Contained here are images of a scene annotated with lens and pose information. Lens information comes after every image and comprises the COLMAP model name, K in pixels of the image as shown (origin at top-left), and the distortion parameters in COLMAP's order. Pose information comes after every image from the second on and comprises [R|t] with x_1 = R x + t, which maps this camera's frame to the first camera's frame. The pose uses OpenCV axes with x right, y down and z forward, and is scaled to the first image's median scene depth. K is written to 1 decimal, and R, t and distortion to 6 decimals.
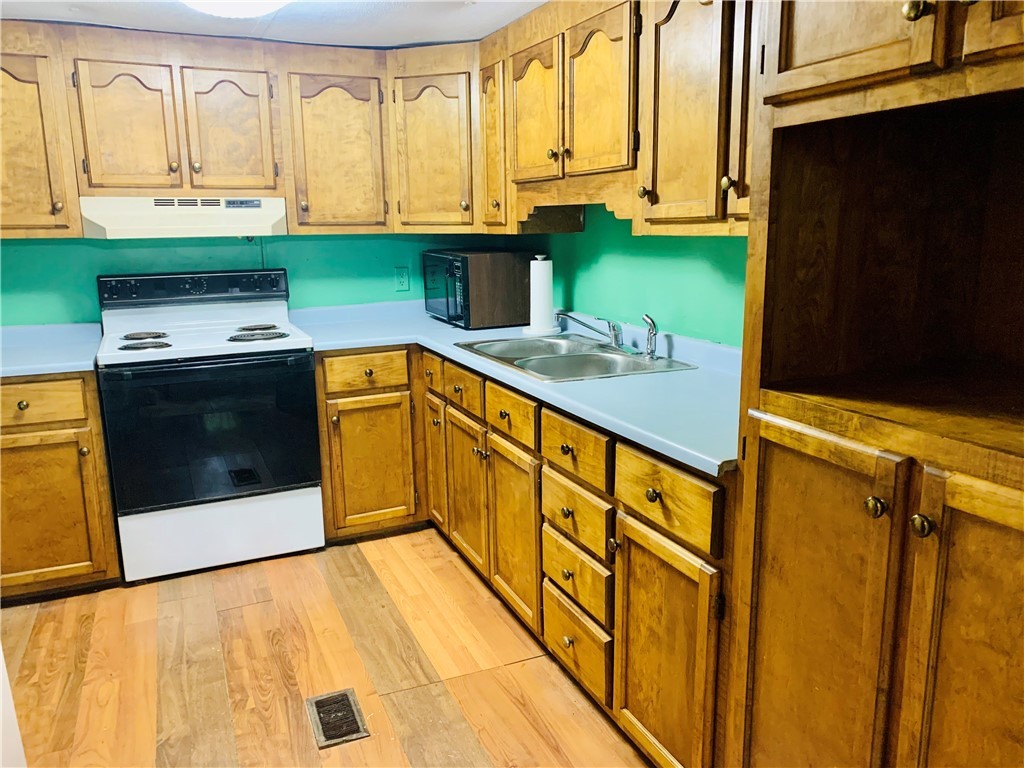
lens RADIAL K [[778.9, 0, 505.7], [0, 778.9, 383.0], [0, 0, 1]] dist [0.054673, -0.061201]
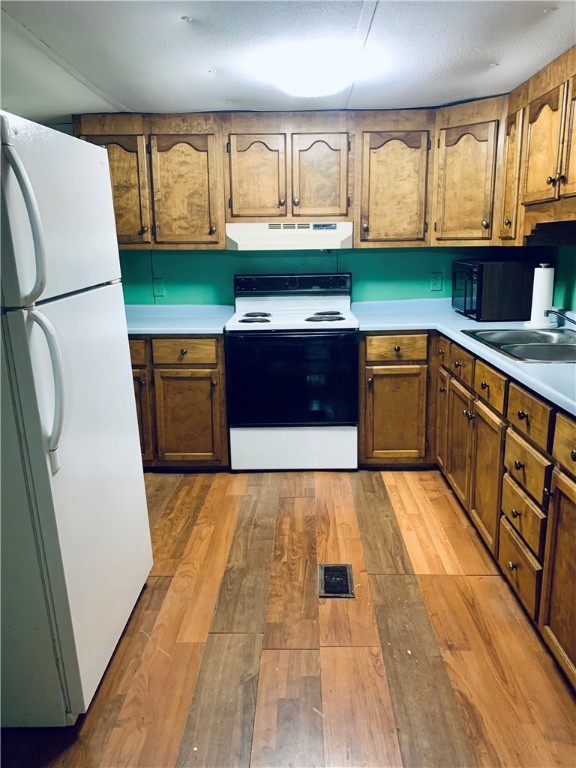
lens RADIAL K [[584.1, 0, 293.2], [0, 584.1, 376.5], [0, 0, 1]] dist [0.054673, -0.061201]
pose [[0.908497, 0.092326, -0.407565, 0.090411], [-0.084255, 0.995729, 0.037750, 0.013337], [0.409309, 0.000044, 0.912396, -0.014524]]
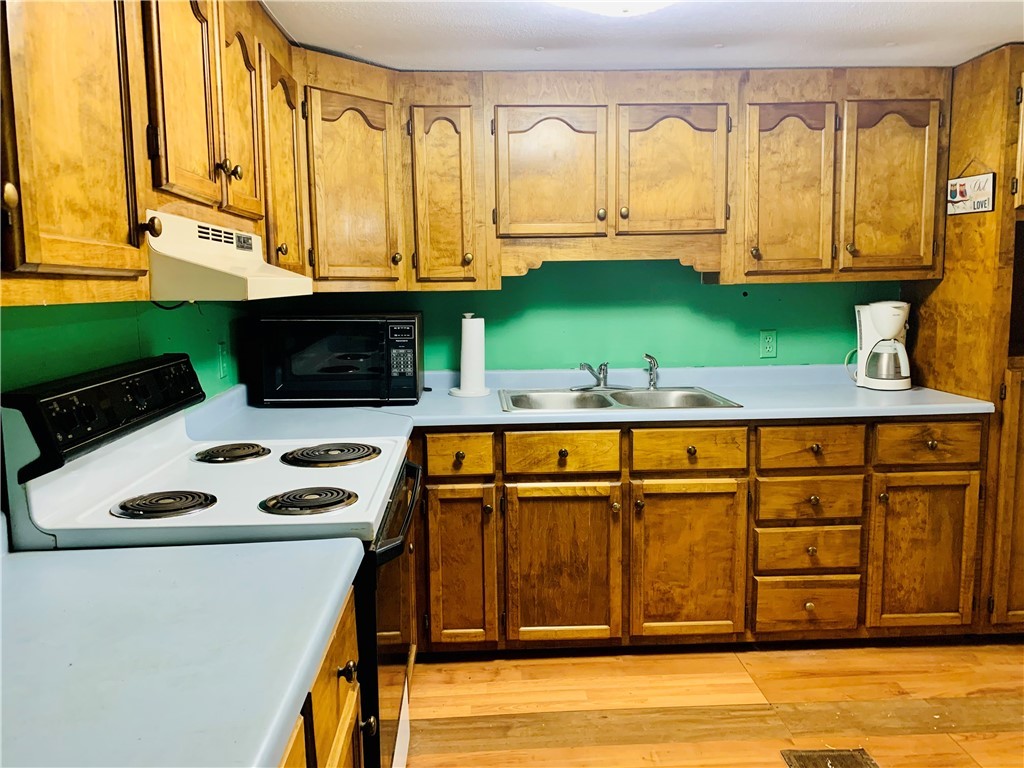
lens RADIAL K [[778.9, 0, 514.3], [0, 778.9, 382.2], [0, 0, 1]] dist [0.054673, -0.061201]
pose [[0.362198, -0.110634, 0.925512, -0.917813], [0.201279, 0.978788, 0.038232, -0.120550], [-0.910110, 0.172439, 0.376783, 0.686064]]
